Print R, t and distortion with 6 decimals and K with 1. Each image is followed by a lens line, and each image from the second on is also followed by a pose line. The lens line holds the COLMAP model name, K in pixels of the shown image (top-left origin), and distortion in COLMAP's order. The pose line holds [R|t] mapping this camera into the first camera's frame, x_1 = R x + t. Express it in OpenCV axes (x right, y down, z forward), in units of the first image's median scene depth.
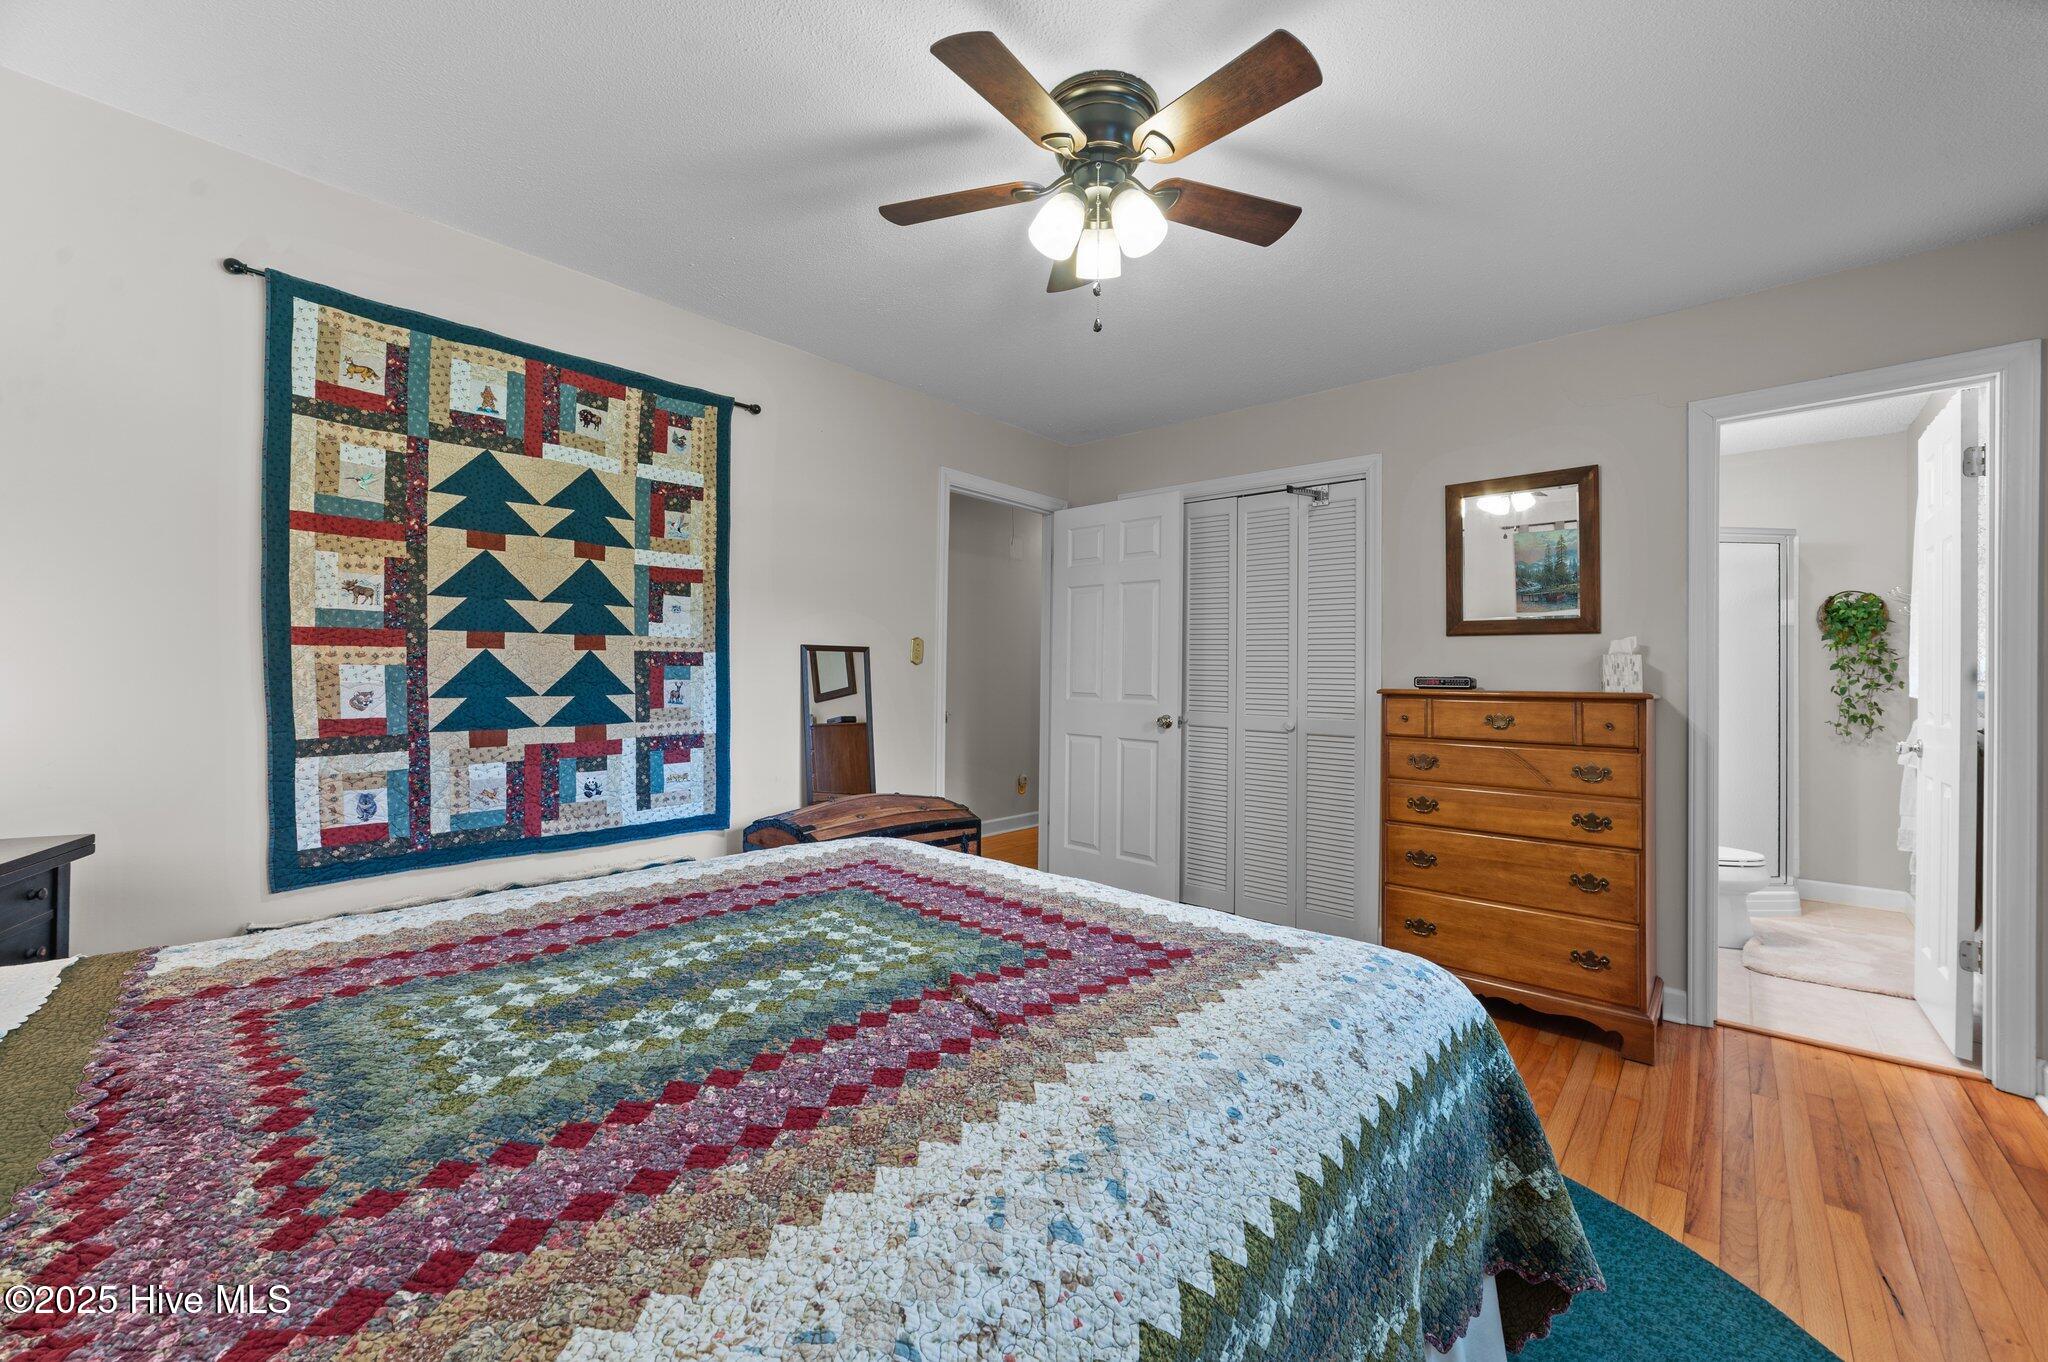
lens RADIAL K [[797.1, 0, 1026.9], [0, 797.1, 688.1], [0, 0, 1]] dist [-0.013376, 0.000420]
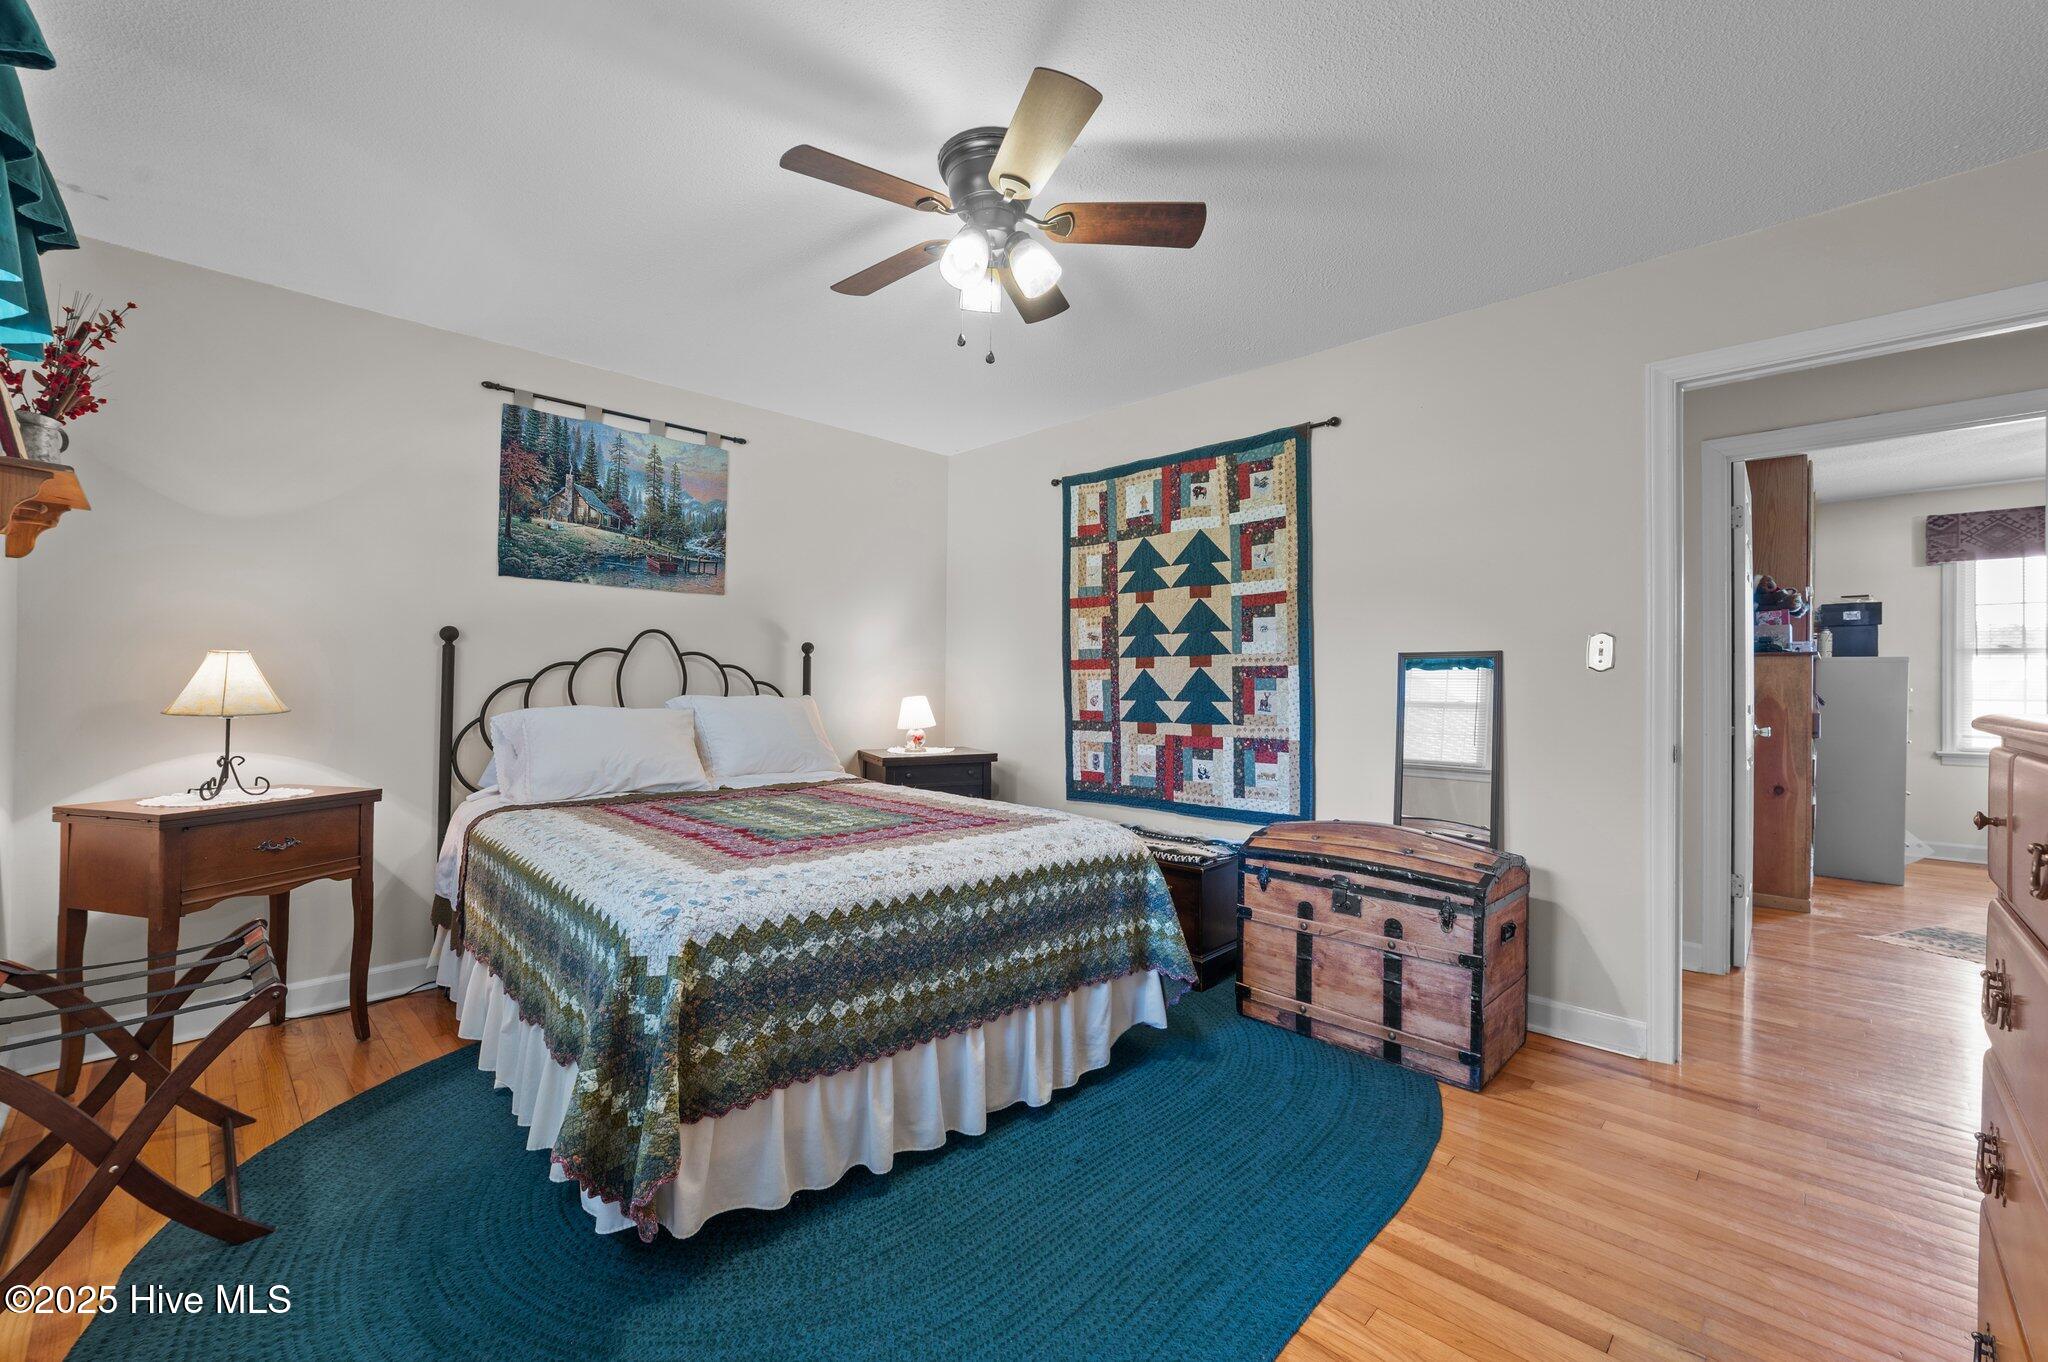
lens RADIAL K [[797.1, 0, 1026.9], [0, 797.1, 688.1], [0, 0, 1]] dist [-0.013376, 0.000420]
pose [[-0.016198, 0.000210, -0.999869, 0.791708], [-0.020230, 0.999795, 0.000538, -0.008203], [0.999664, 0.020236, -0.016190, 0.752300]]
